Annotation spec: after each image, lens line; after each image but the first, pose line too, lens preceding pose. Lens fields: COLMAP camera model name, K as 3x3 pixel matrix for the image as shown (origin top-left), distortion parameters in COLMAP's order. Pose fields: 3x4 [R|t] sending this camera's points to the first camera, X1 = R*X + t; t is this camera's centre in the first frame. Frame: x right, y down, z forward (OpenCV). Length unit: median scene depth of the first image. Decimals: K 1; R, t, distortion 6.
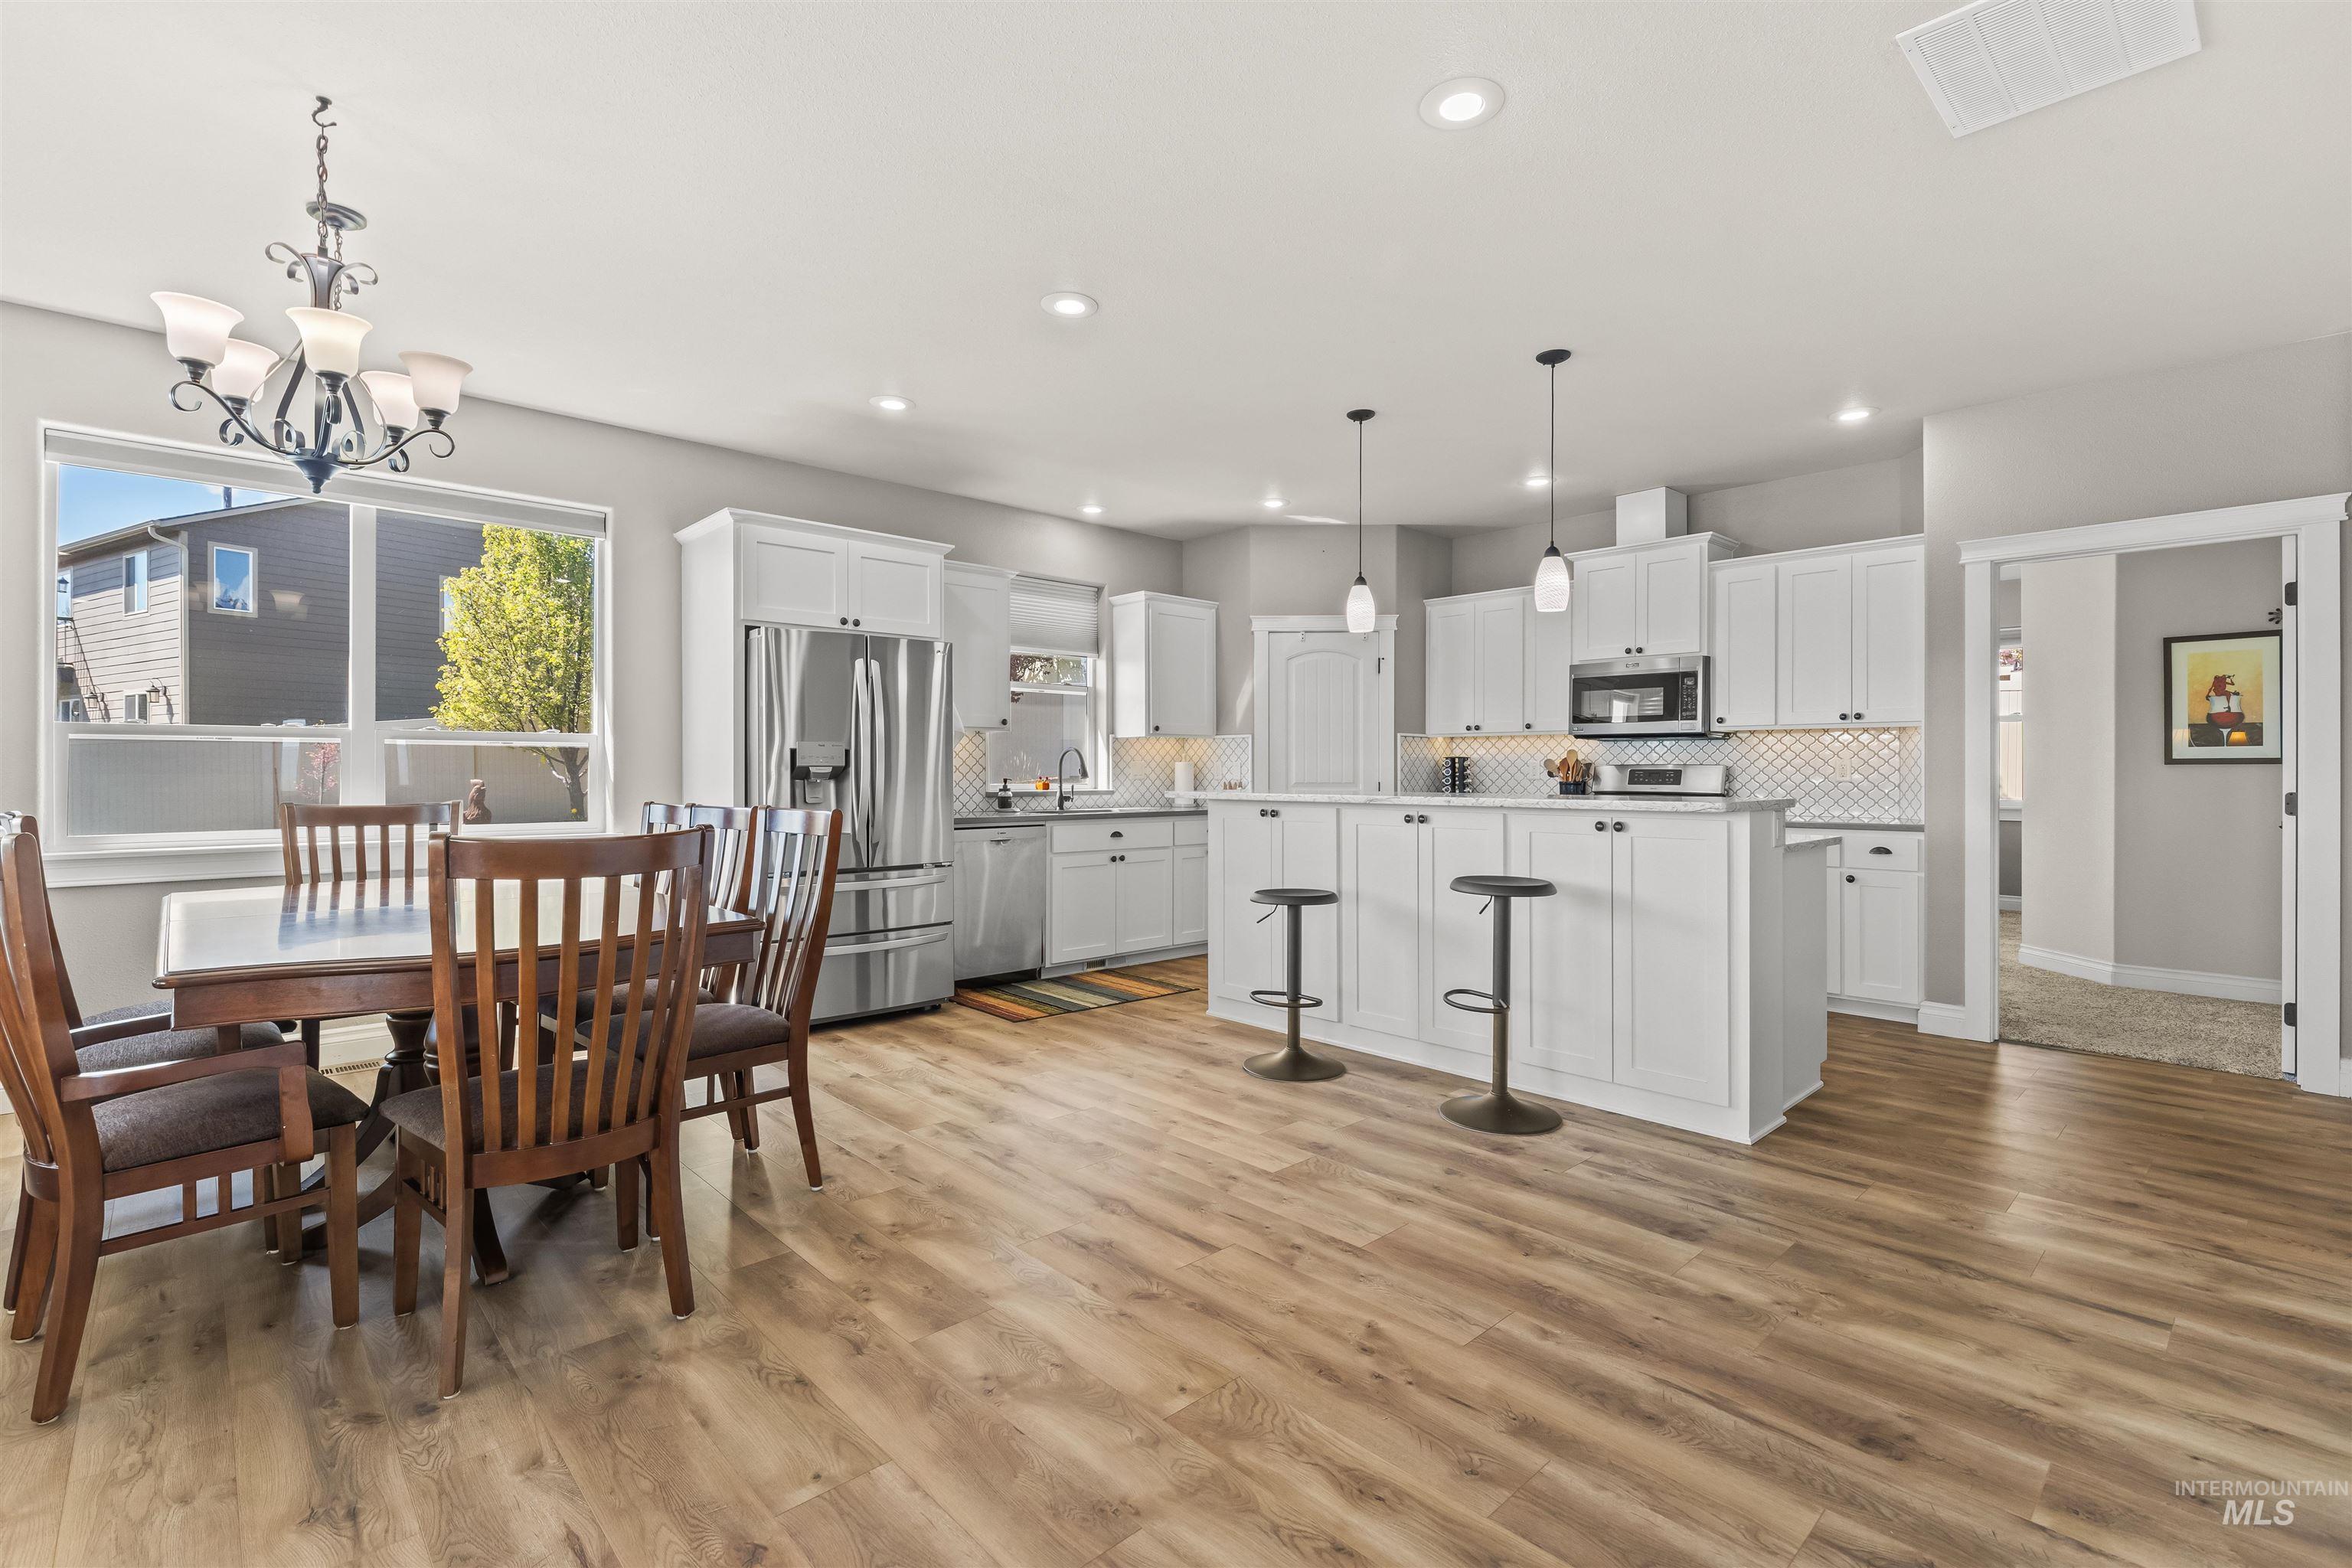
lens RADIAL K [[1050.0, 0, 1174.1], [0, 1050.0, 766.3], [0, 0, 1]] dist [-0.000145, -0.000133]
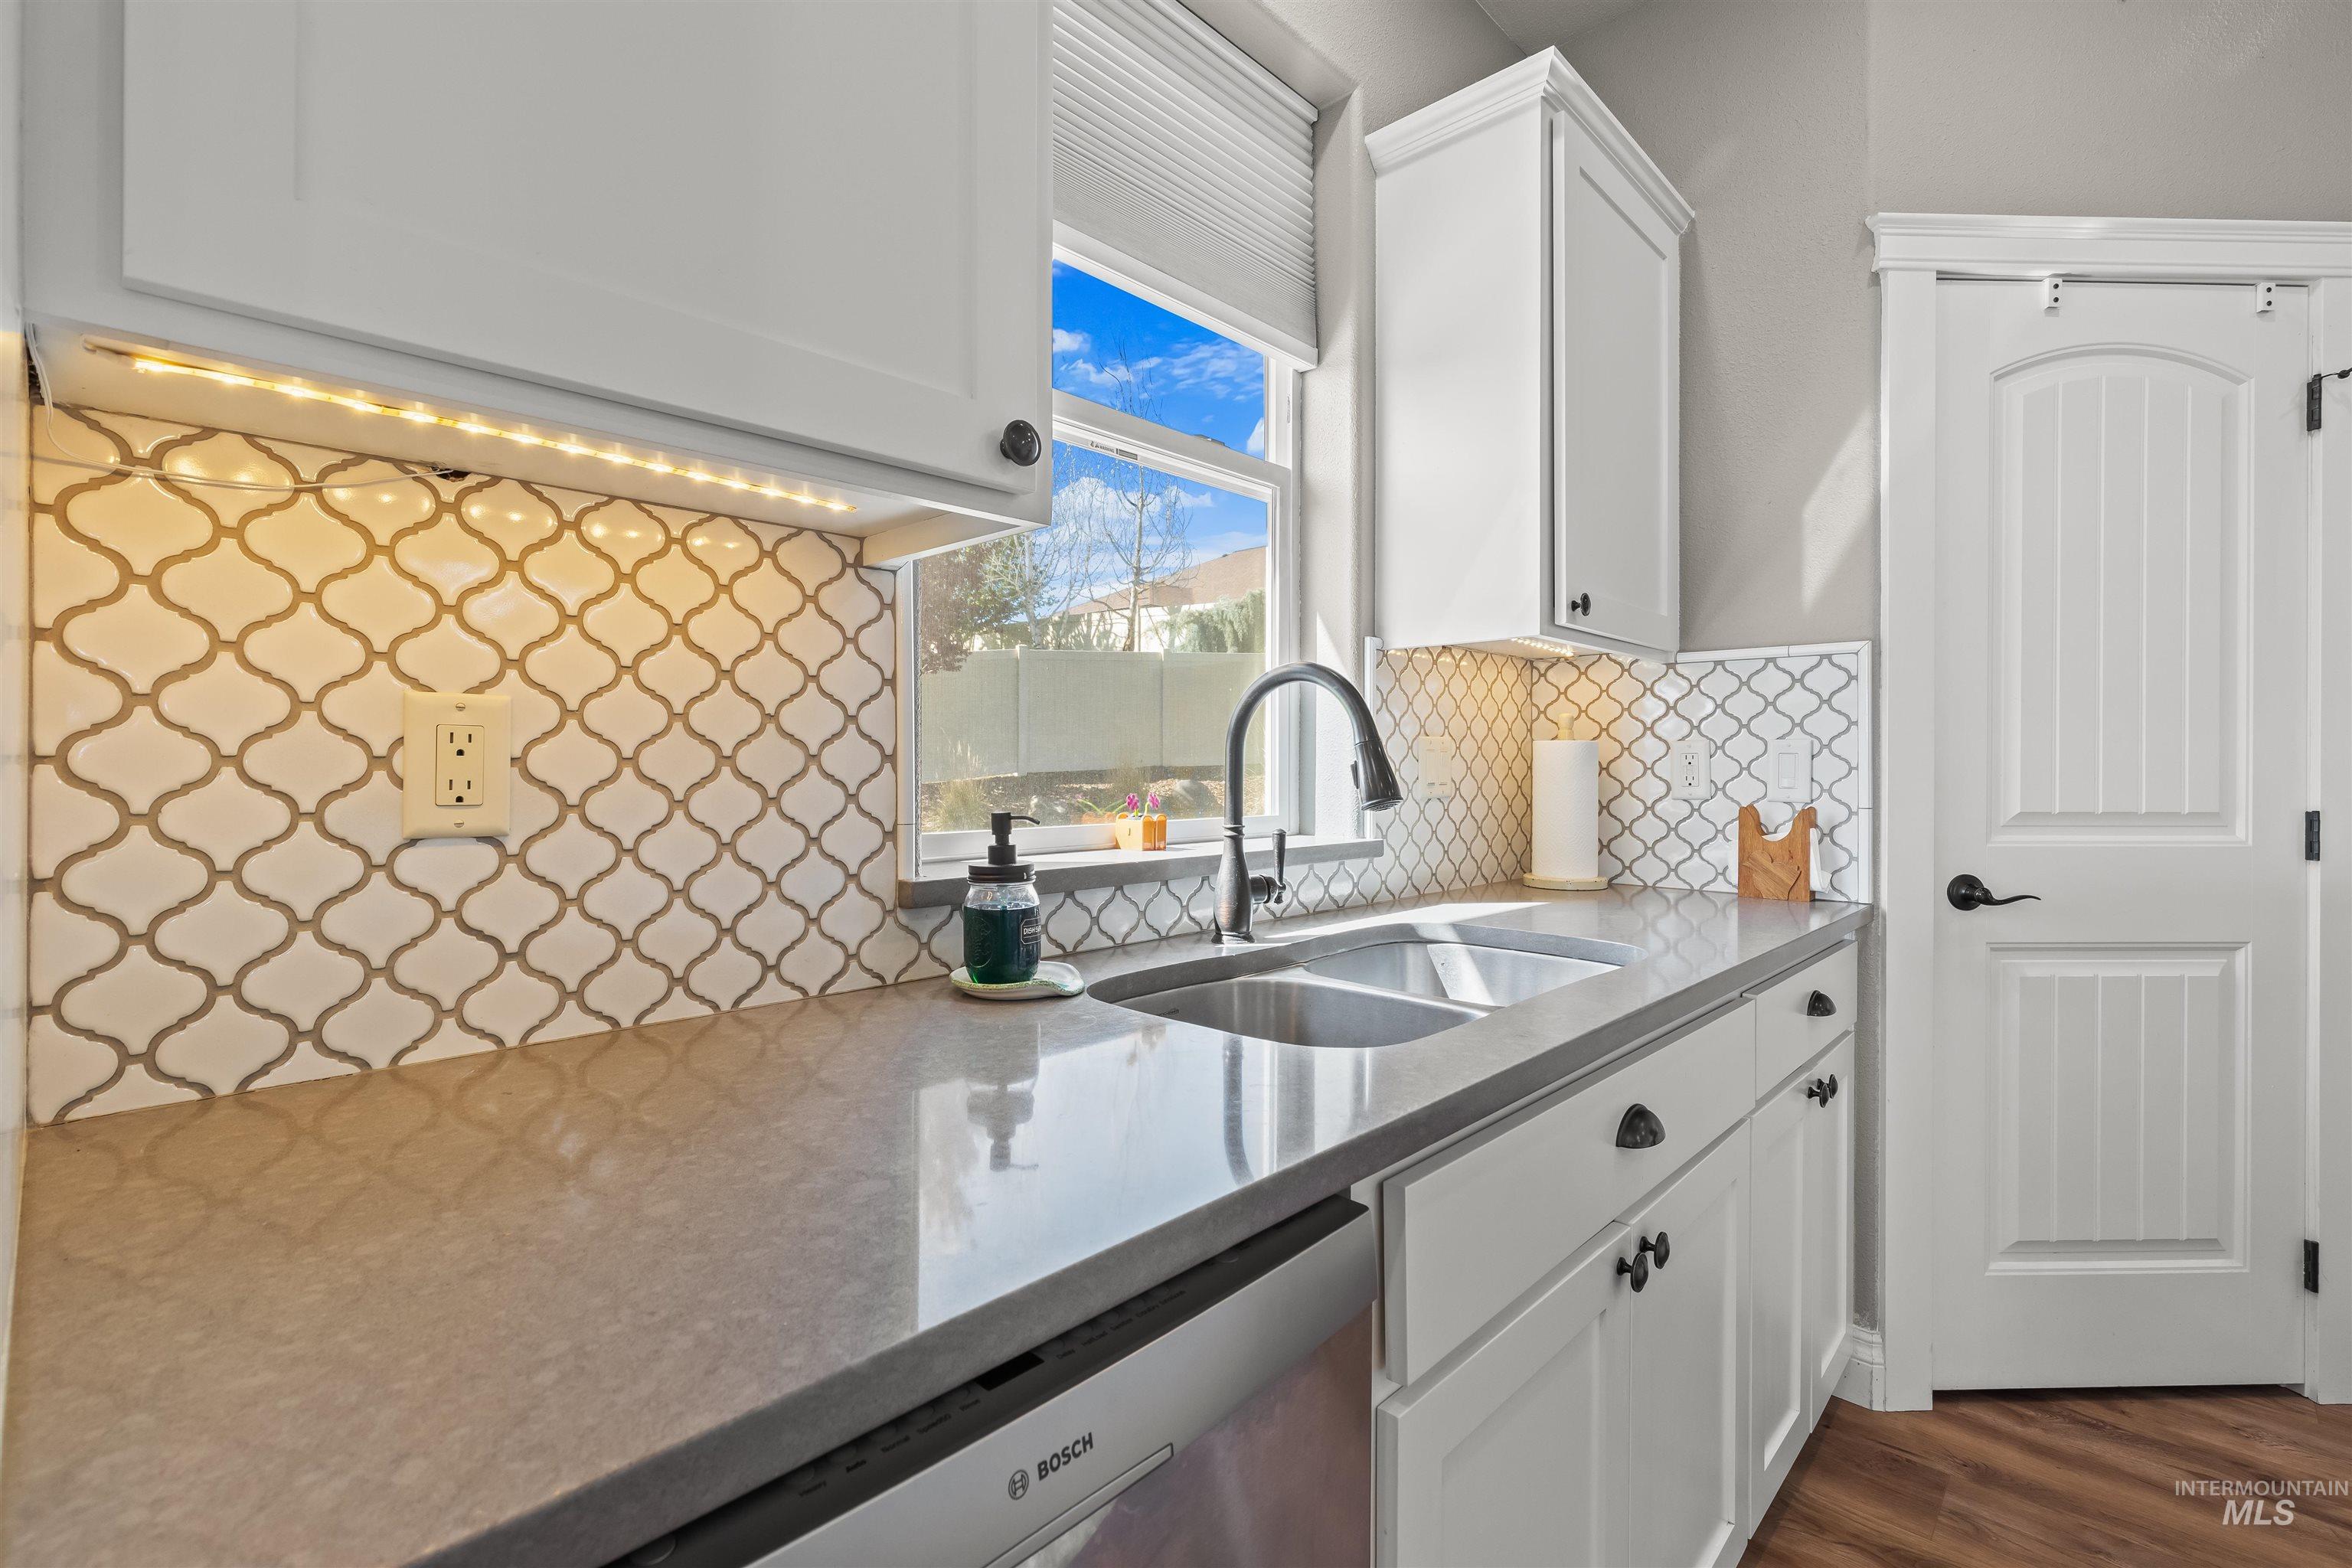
lens RADIAL K [[1050.0, 0, 1174.1], [0, 1050.0, 766.3], [0, 0, 1]] dist [-0.000145, -0.000133]
pose [[0.997994, 0.003838, 0.063193, -0.128990], [-0.004163, 0.999979, 0.005026, 0.002490], [-0.063173, -0.005279, 0.997989, 0.734372]]
